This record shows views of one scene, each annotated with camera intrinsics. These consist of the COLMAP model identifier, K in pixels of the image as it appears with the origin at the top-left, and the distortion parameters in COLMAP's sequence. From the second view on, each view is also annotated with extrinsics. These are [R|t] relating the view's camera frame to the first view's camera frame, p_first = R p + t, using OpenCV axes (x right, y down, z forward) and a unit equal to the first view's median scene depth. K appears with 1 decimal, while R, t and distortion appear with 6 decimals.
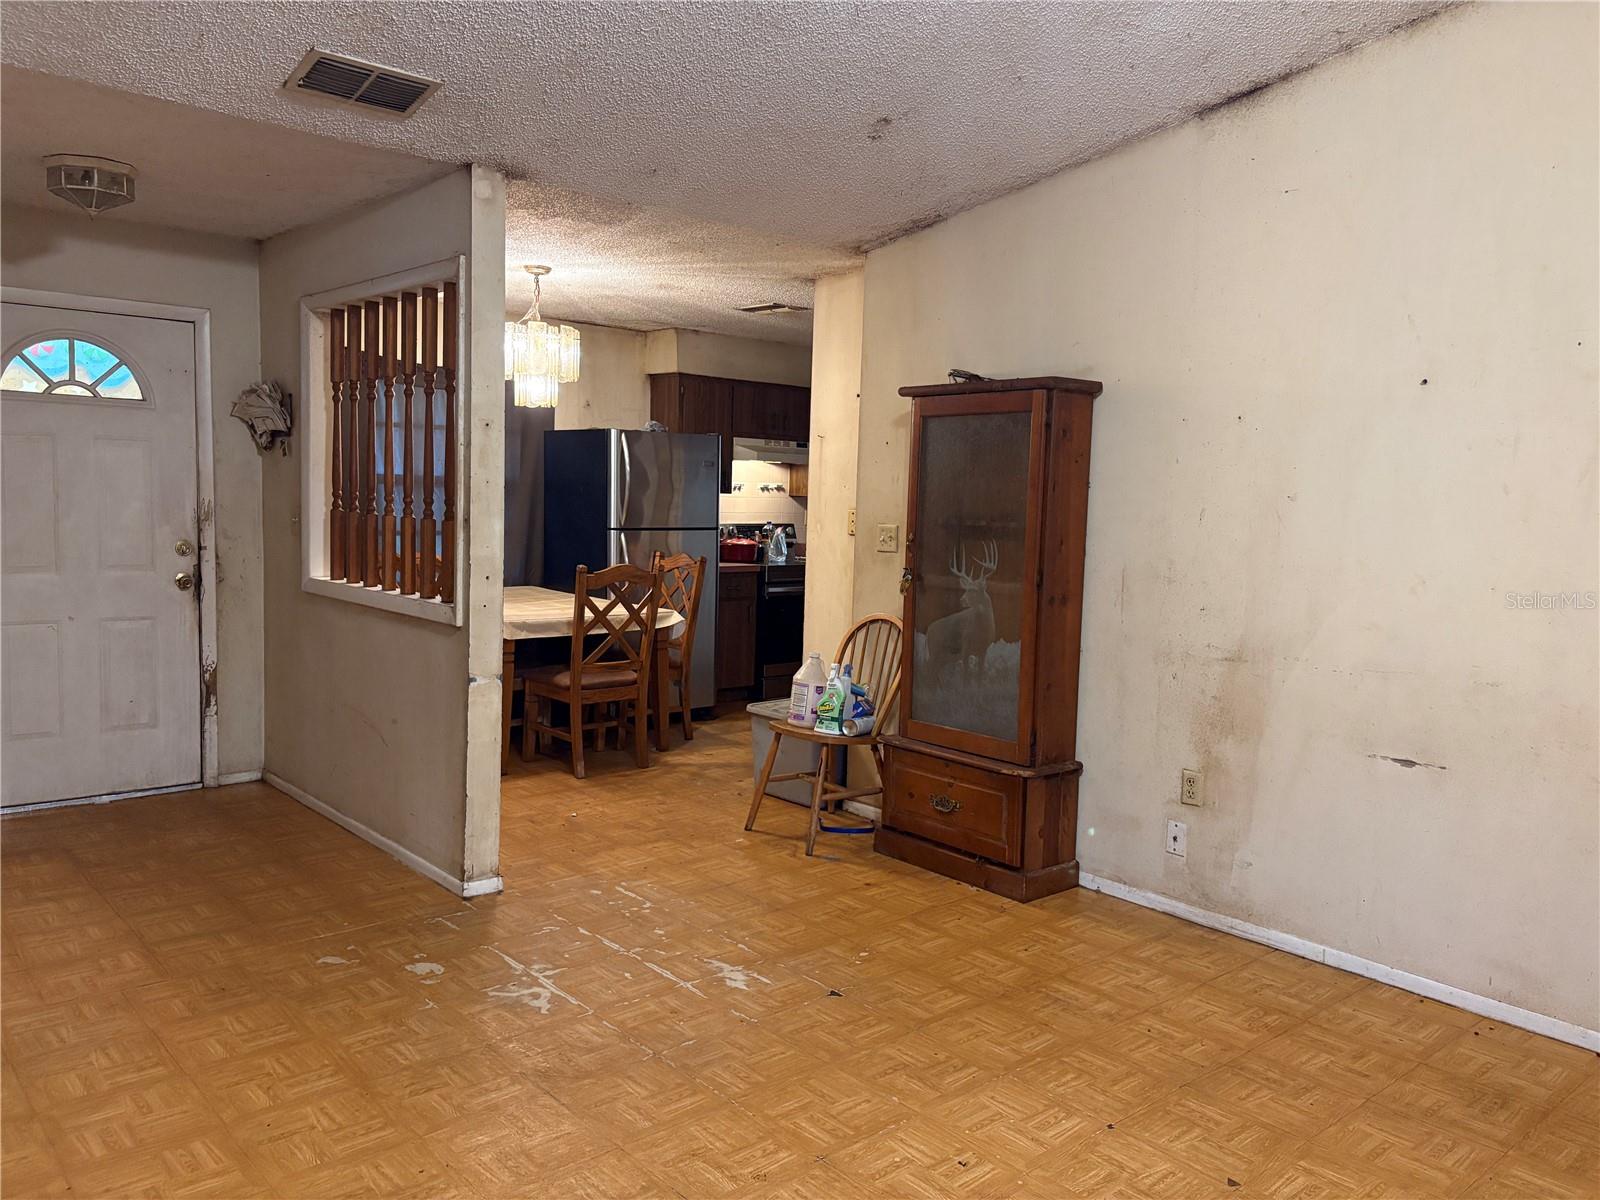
lens RADIAL K [[1207.0, 0, 823.0], [0, 1207.0, 599.0], [0, 0, 1]] dist [0.054565, -0.061359]
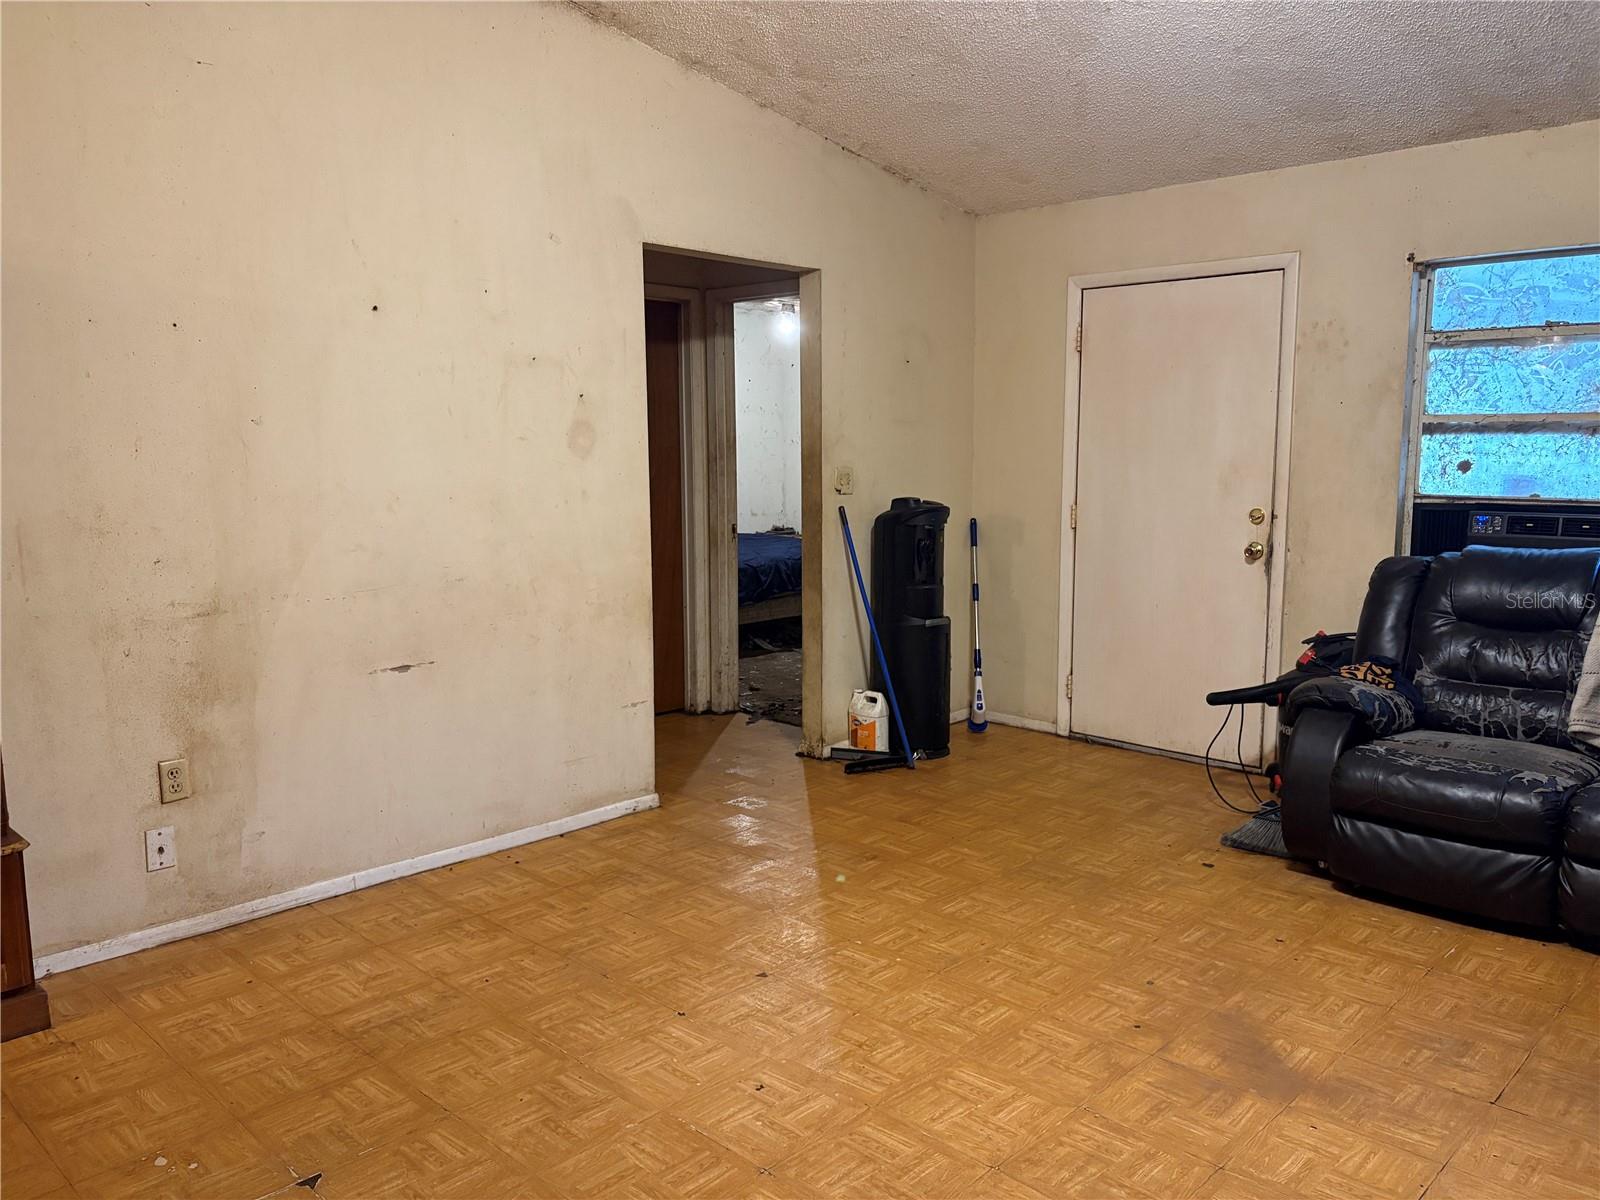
lens RADIAL K [[1207.0, 0, 800.7], [0, 1207.0, 593.0], [0, 0, 1]] dist [0.054565, -0.061359]
pose [[-0.058211, -0.156358, 0.985984, -0.434786], [0.091190, 0.982696, 0.161220, -0.052861], [-0.994131, 0.099297, -0.042946, 0.514632]]
